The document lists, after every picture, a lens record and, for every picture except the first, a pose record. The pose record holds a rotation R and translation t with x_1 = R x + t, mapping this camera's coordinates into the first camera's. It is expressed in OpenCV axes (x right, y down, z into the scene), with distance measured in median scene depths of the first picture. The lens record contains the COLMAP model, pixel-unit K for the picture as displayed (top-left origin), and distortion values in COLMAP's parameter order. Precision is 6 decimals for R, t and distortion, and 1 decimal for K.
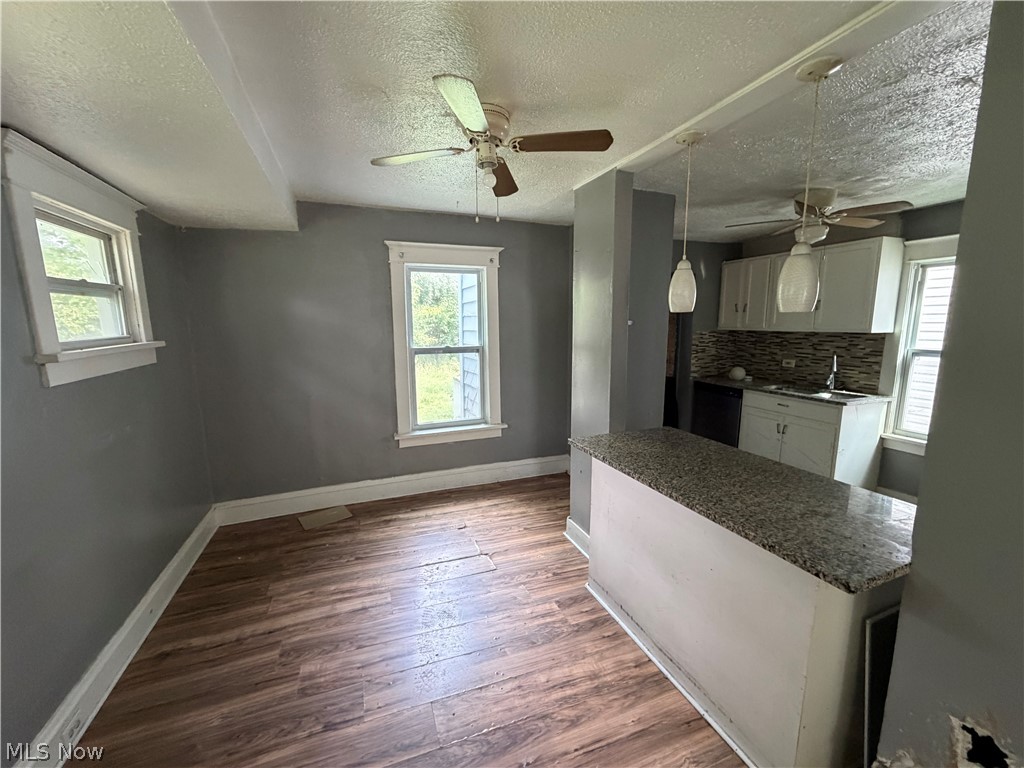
lens RADIAL K [[408.3, 0, 506.9], [0, 408.3, 384.9], [0, 0, 1]] dist [-0.000138, 0.000361]
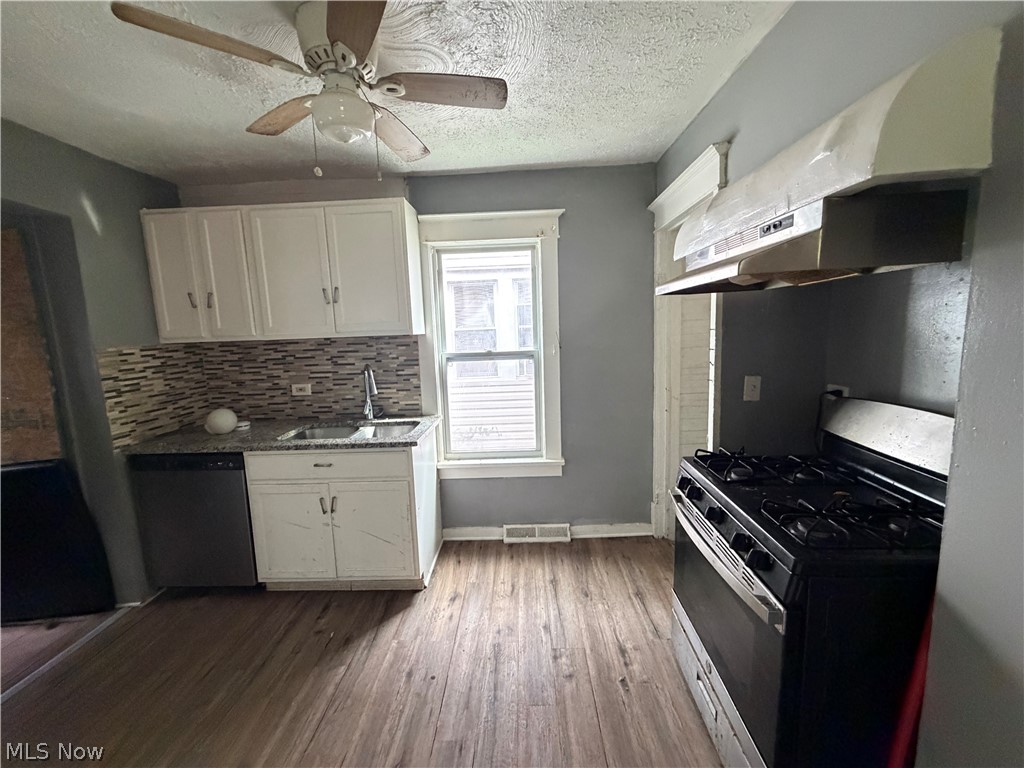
lens RADIAL K [[408.3, 0, 509.7], [0, 408.3, 383.1], [0, 0, 1]] dist [-0.000138, 0.000361]
pose [[0.380384, -0.129411, 0.915730, 0.235943], [0.174767, 0.982380, 0.066233, -0.049704], [-0.908166, 0.134845, 0.396298, 0.460657]]
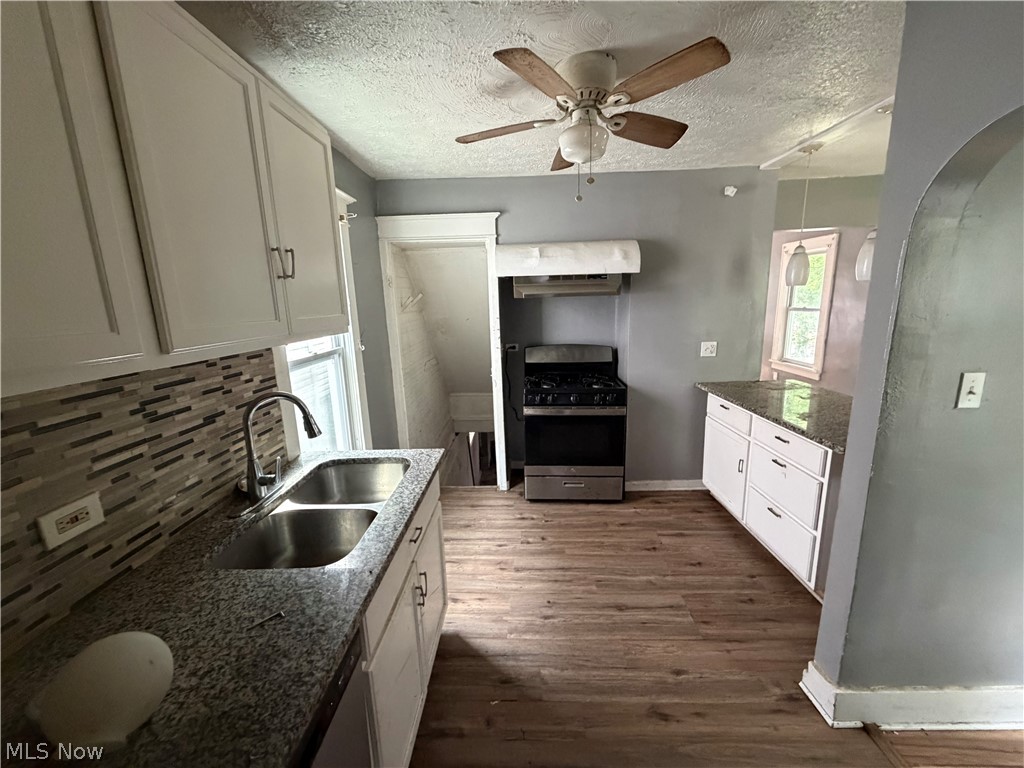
lens RADIAL K [[408.3, 0, 509.5], [0, 408.3, 383.7], [0, 0, 1]] dist [-0.000138, 0.000361]
pose [[-0.923694, -0.042432, 0.380774, 0.409659], [0.095037, 0.937410, 0.335007, -0.173842], [-0.371156, 0.345631, -0.861848, 1.100786]]
